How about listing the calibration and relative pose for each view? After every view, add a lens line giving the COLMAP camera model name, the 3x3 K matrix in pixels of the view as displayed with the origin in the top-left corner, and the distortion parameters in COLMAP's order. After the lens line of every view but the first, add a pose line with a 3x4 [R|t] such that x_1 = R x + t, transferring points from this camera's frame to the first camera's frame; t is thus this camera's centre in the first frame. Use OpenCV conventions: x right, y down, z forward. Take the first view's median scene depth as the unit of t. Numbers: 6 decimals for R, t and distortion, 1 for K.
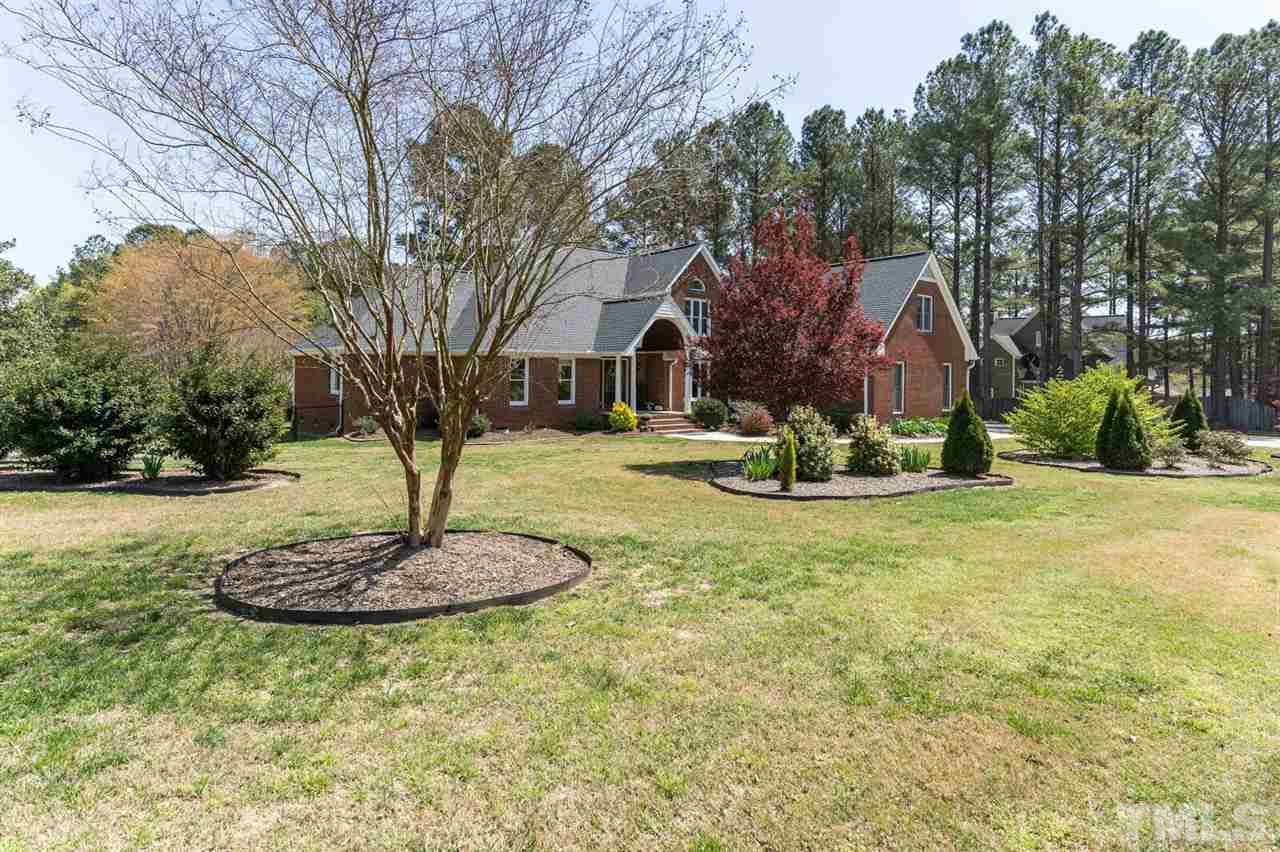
lens RADIAL K [[647.4, 0, 624.3], [0, 647.4, 380.2], [0, 0, 1]] dist [0.003653, 0.001602]
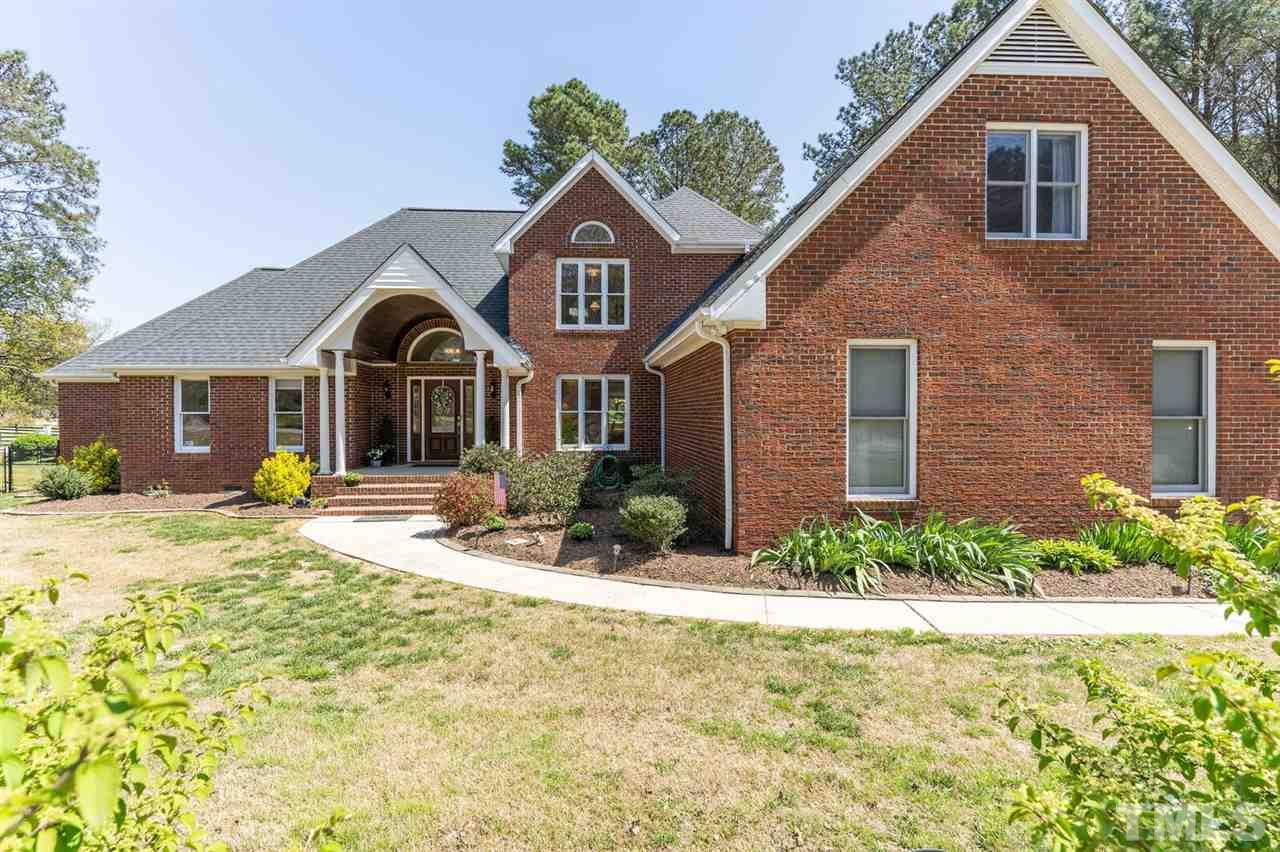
lens RADIAL K [[647.4, 0, 621.7], [0, 647.4, 420.8], [0, 0, 1]] dist [0.003653, 0.001602]
pose [[0.817730, -0.007477, -0.575554, 0.476609], [0.004181, 0.999966, -0.007051, 0.012262], [0.575587, 0.003360, 0.817733, 0.627076]]
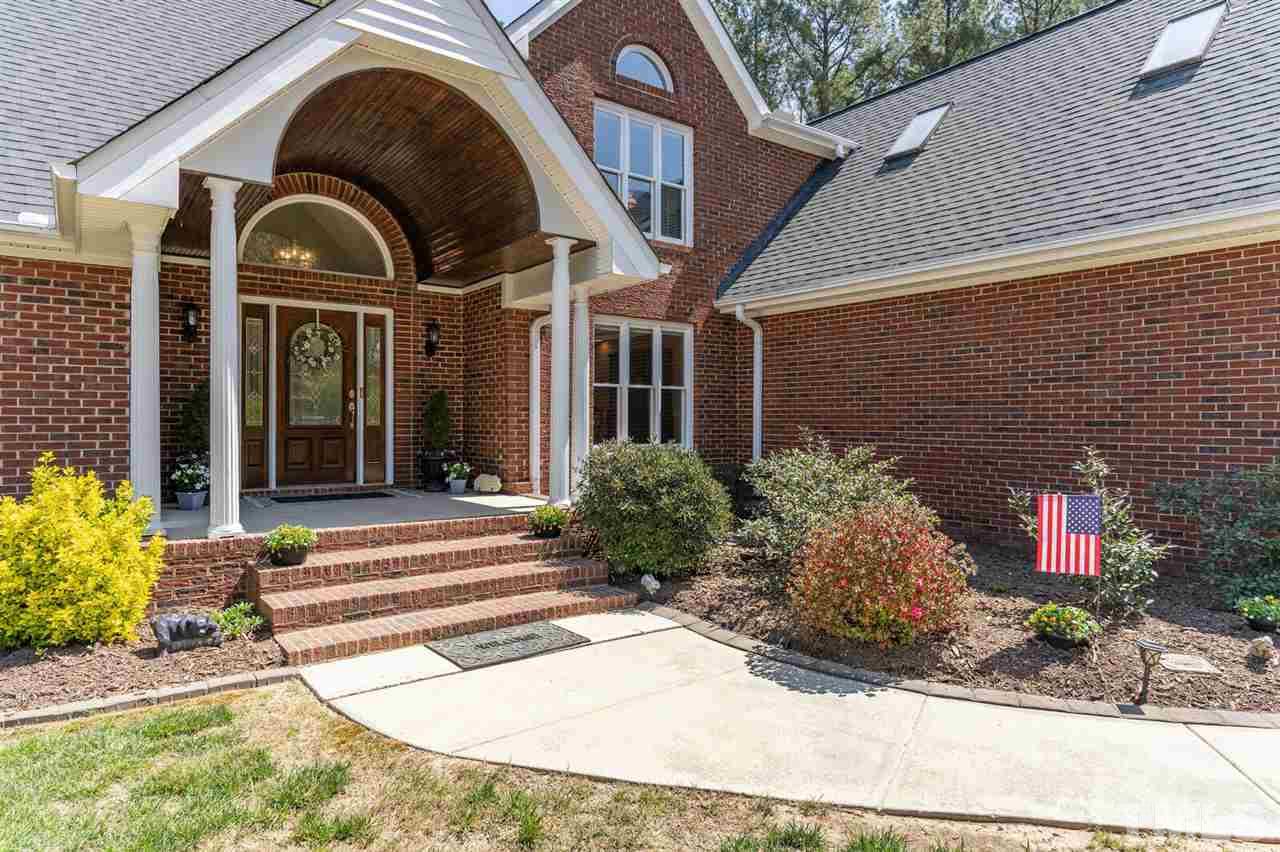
lens RADIAL K [[752.2, 0, 640.7], [0, 752.2, 423.6], [0, 0, 1]] dist [0.001882, 0.002212]
pose [[0.999424, -0.009632, -0.032527, 0.132167], [0.009268, 0.999893, -0.011326, 0.022900], [0.032633, 0.011018, 0.999407, 0.709804]]
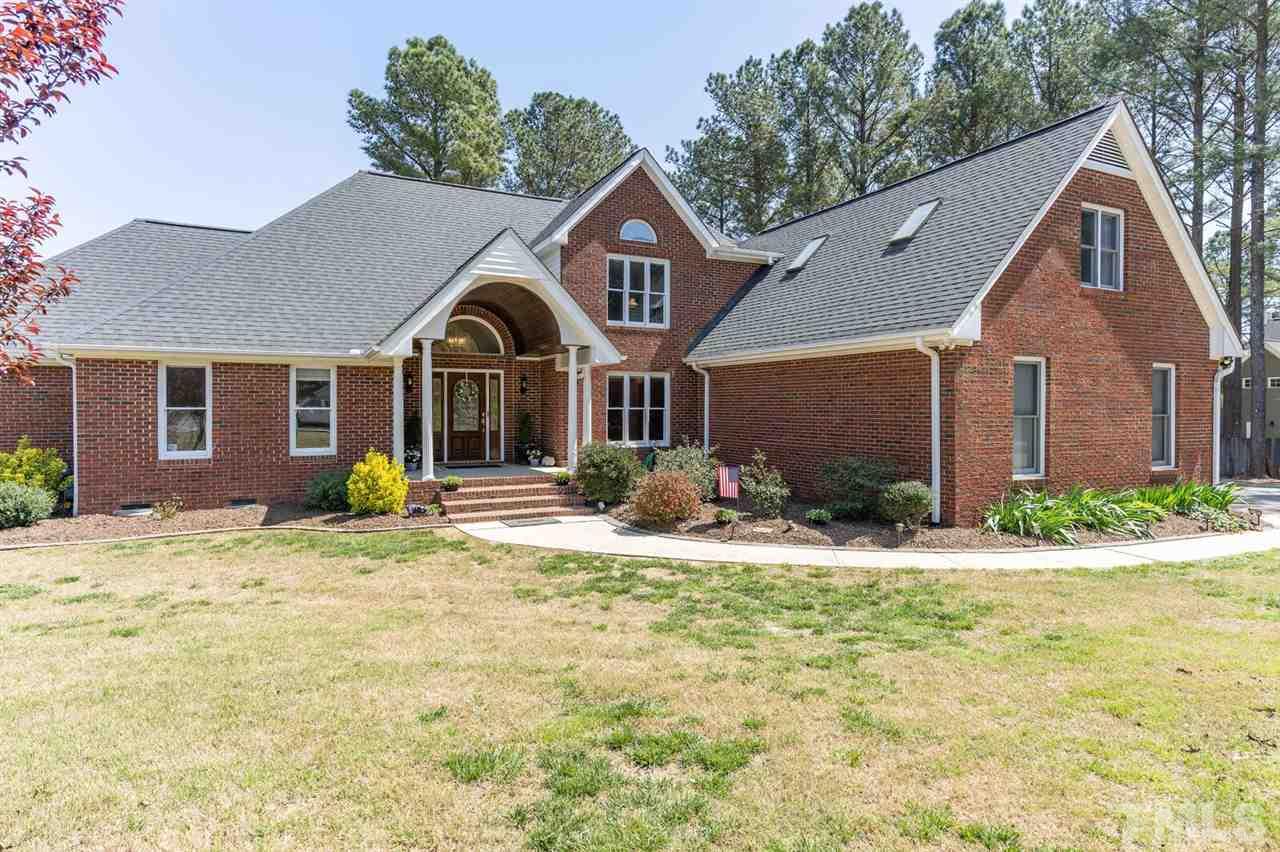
lens RADIAL K [[692.4, 0, 644.9], [0, 692.4, 417.9], [0, 0, 1]] dist [0.005211, 0.000990]
pose [[0.978475, -0.007206, -0.206239, 0.256620], [0.007227, 0.999974, -0.000650, 0.008877], [0.206239, -0.000854, 0.978501, 0.475788]]
